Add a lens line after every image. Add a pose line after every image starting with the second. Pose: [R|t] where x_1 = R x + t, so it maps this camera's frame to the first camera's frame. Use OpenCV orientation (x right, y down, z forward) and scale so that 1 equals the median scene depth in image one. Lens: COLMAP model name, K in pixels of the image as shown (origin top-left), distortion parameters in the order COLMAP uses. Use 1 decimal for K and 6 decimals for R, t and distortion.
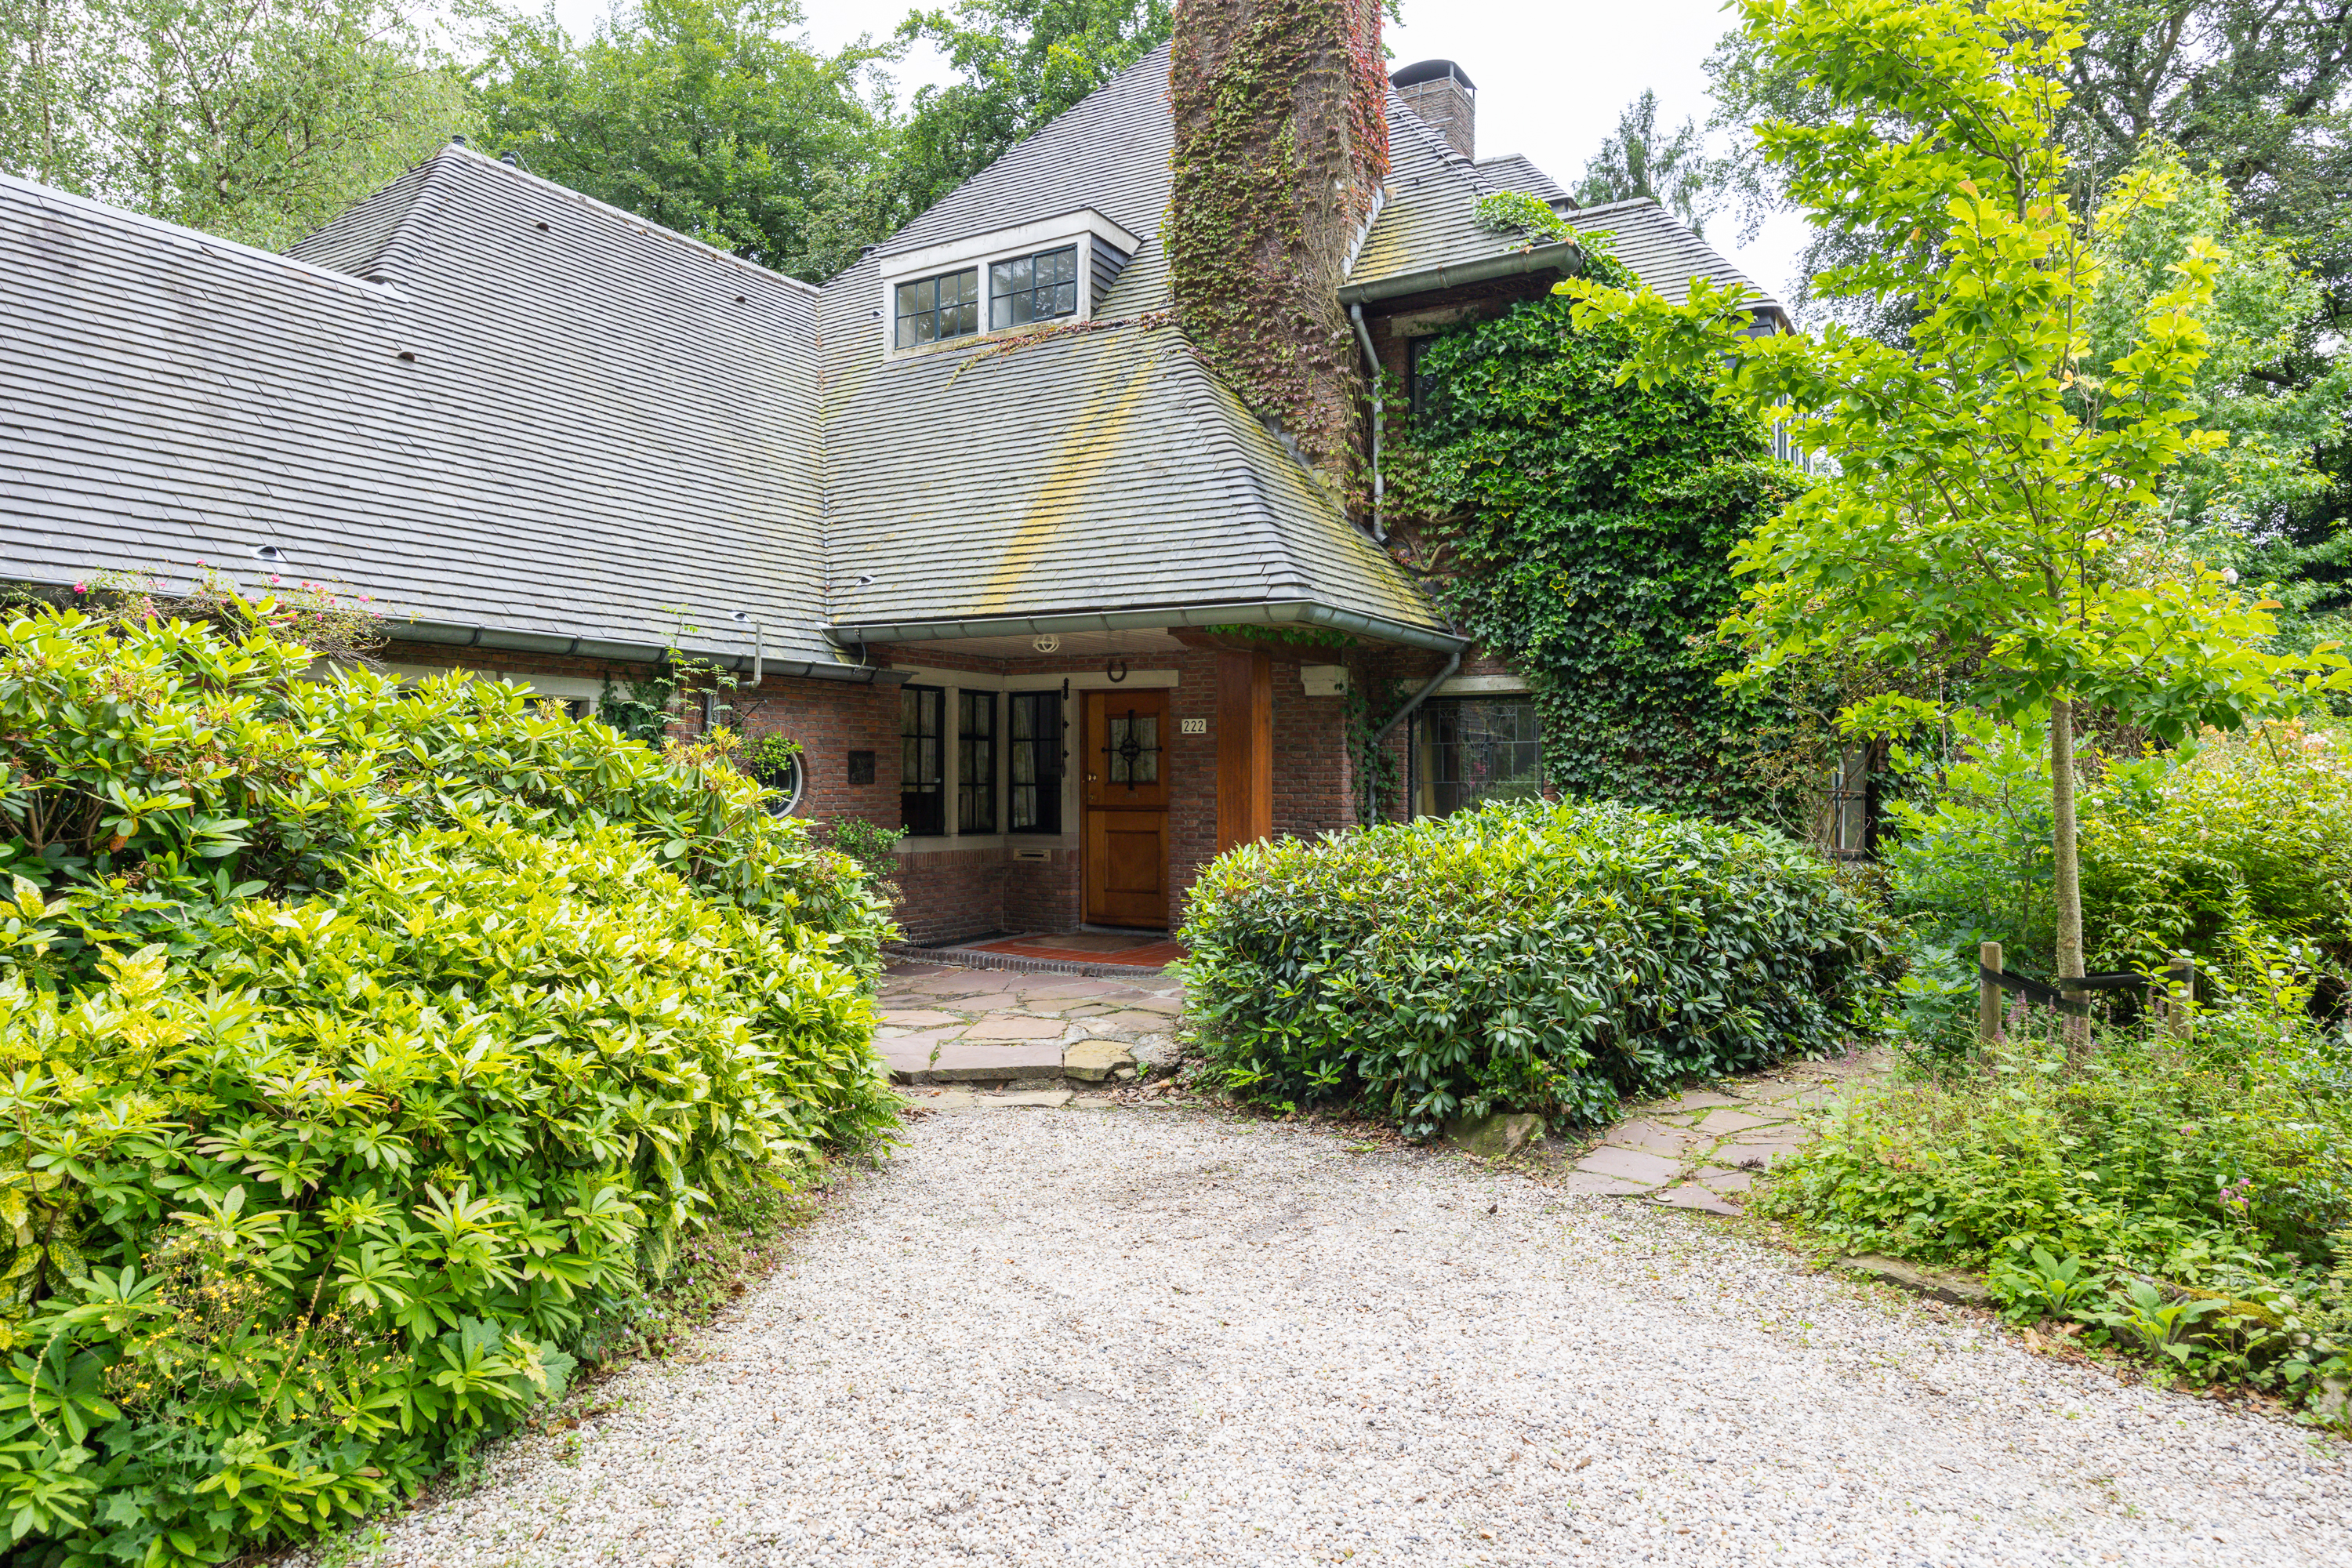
lens RADIAL K [[1527.1, 0, 1171.5], [0, 1527.1, 779.1], [0, 0, 1]] dist [-0.008827, -0.001016]
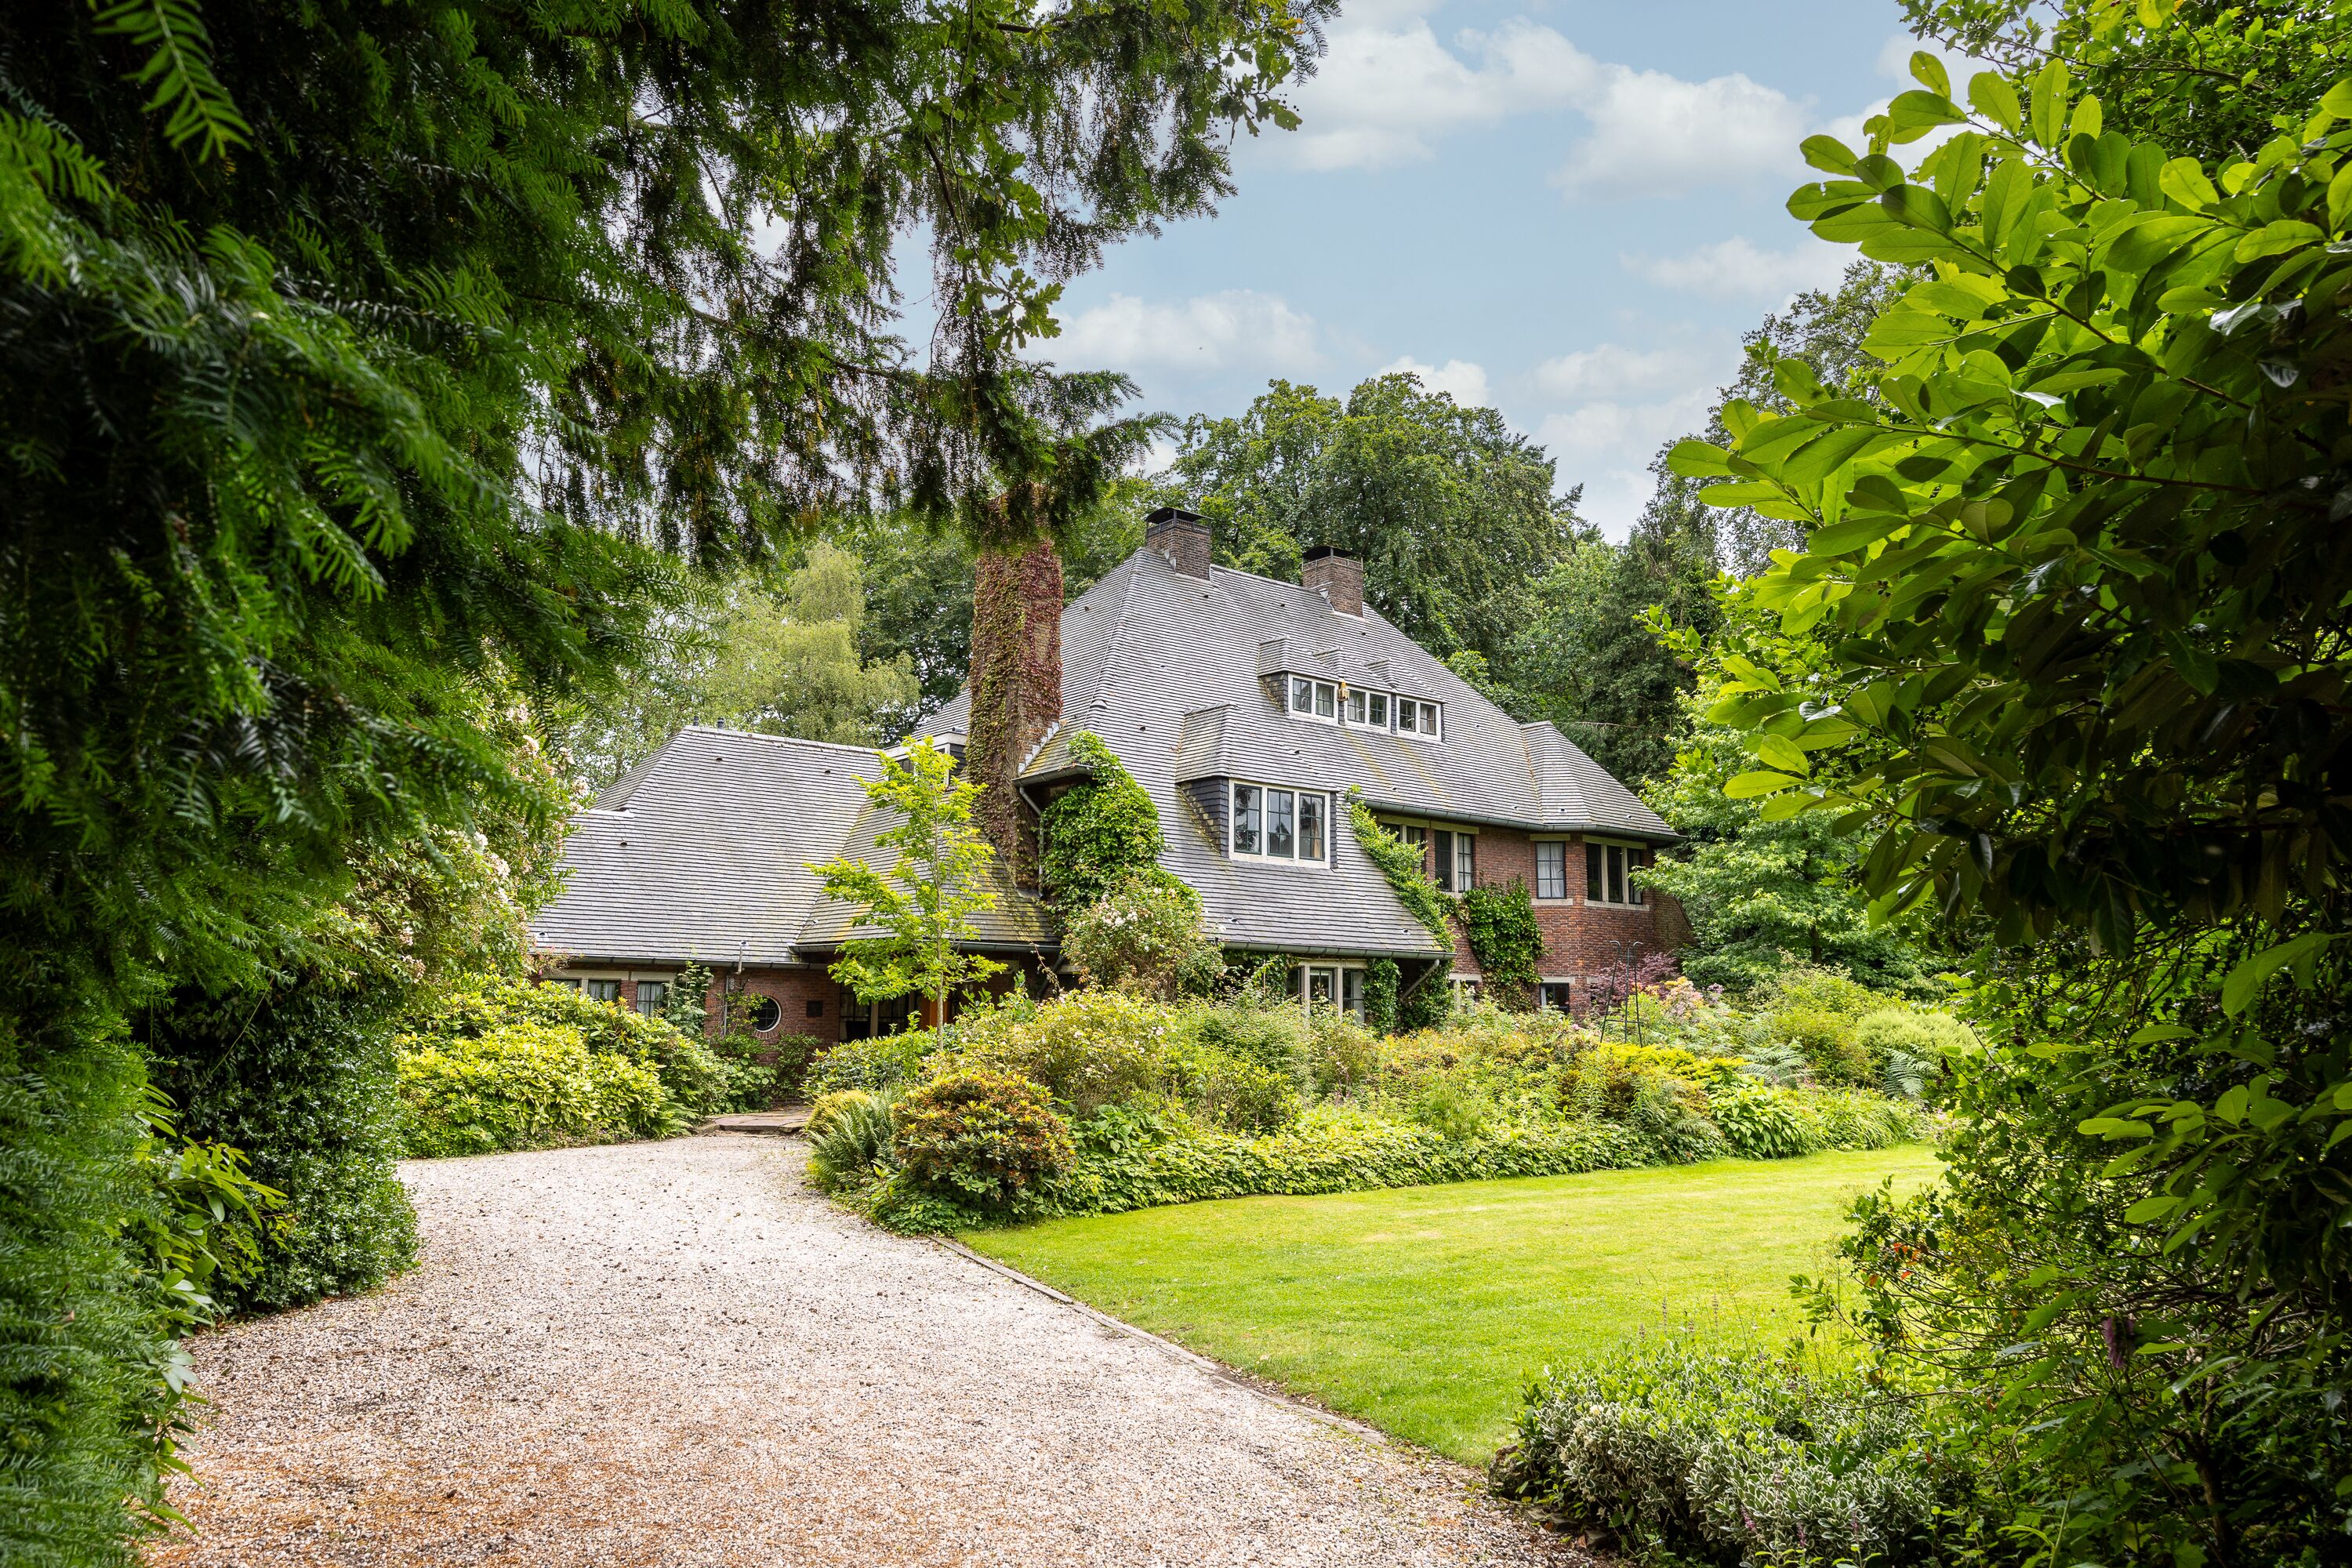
lens RADIAL K [[1660.1, 0, 1178.9], [0, 1660.1, 784.1], [0, 0, 1]] dist [0.001778, 0.000753]
pose [[0.926995, -0.044264, -0.372452, 1.742547], [-0.007419, 0.990653, -0.136201, -0.007770], [0.375000, 0.129021, 0.918003, -1.513455]]
